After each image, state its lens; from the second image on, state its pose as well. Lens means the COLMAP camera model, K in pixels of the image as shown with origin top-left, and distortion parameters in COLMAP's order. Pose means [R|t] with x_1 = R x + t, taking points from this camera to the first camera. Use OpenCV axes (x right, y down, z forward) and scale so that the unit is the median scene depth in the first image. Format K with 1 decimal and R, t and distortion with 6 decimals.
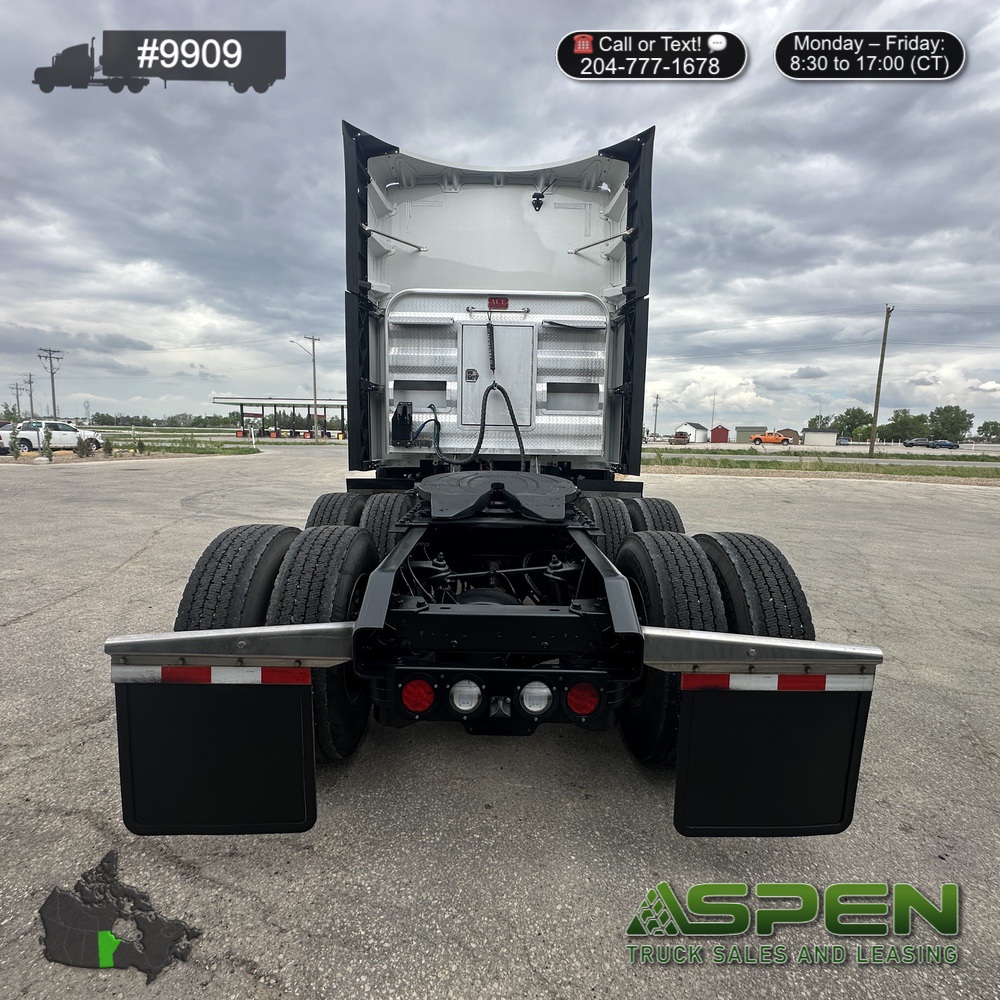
lens RADIAL K [[531.4, 0, 500.0], [0, 531.4, 500.0], [0, 0, 1]] dist [-0.001344, -0.001429]
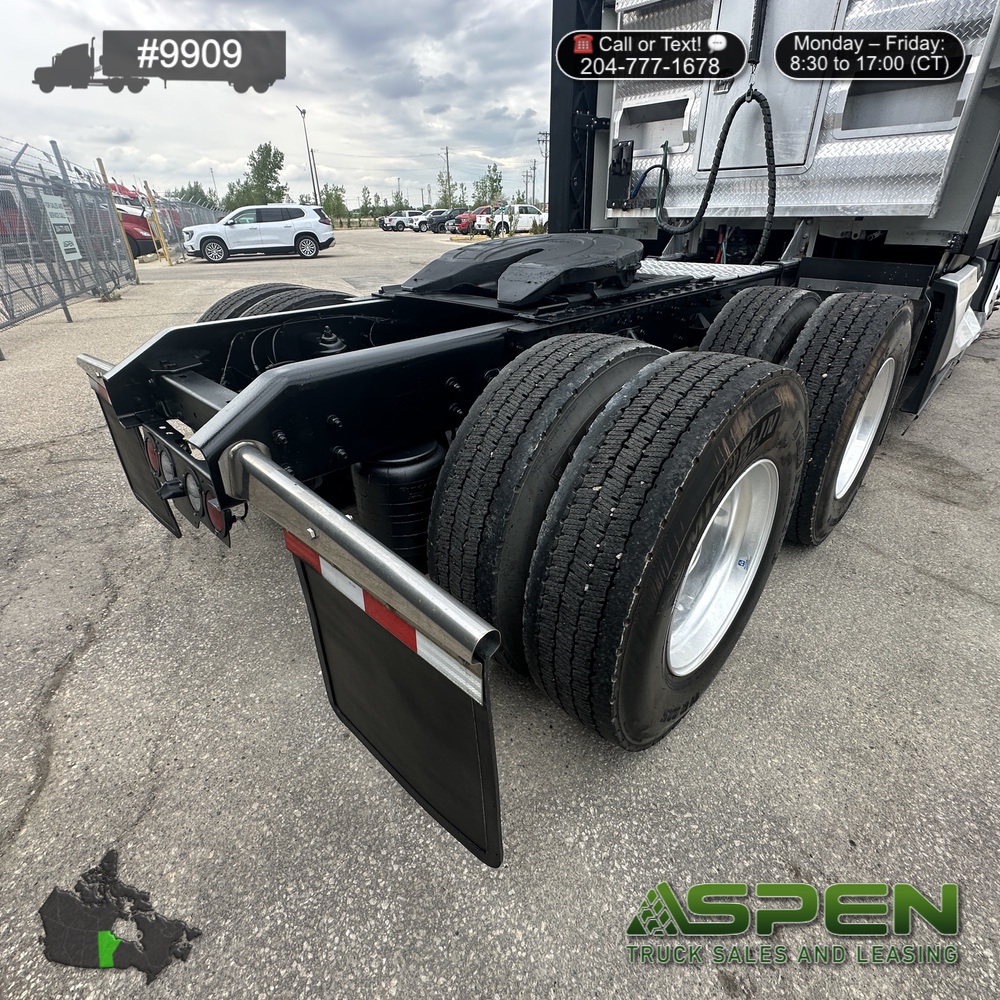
lens RADIAL K [[531.4, 0, 500.0], [0, 531.4, 500.0], [0, 0, 1]] dist [-0.001344, -0.001429]
pose [[0.700871, 0.315997, -0.639472, 0.331077], [-0.063977, 0.920750, 0.384872, 0.004309], [0.710413, -0.228835, 0.665544, 0.257143]]
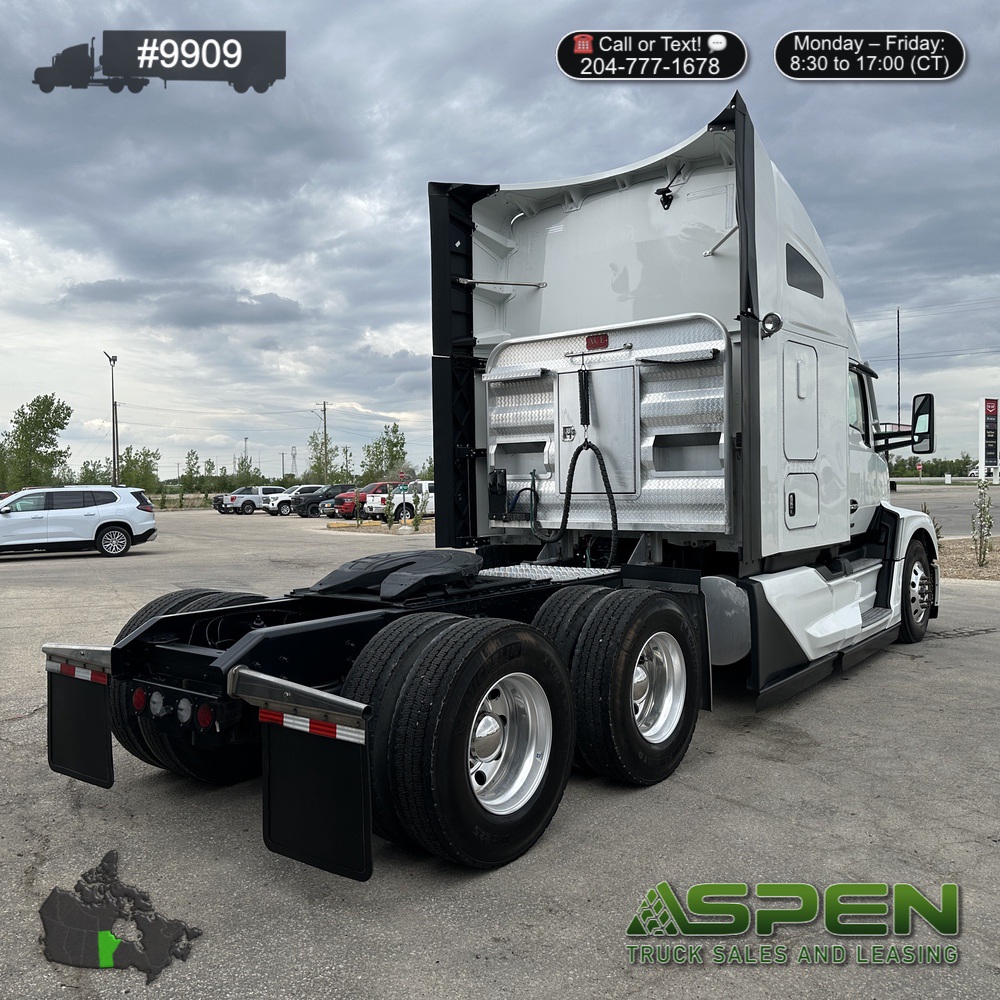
lens RADIAL K [[943.4, 0, 500.0], [0, 943.4, 500.0], [0, 0, 1]] dist [0.176853, -0.364459]
pose [[0.769042, -0.014713, -0.639029, 0.785975], [-0.053379, 0.994765, -0.087143, -0.001750], [0.636966, 0.101128, 0.764230, -0.158618]]
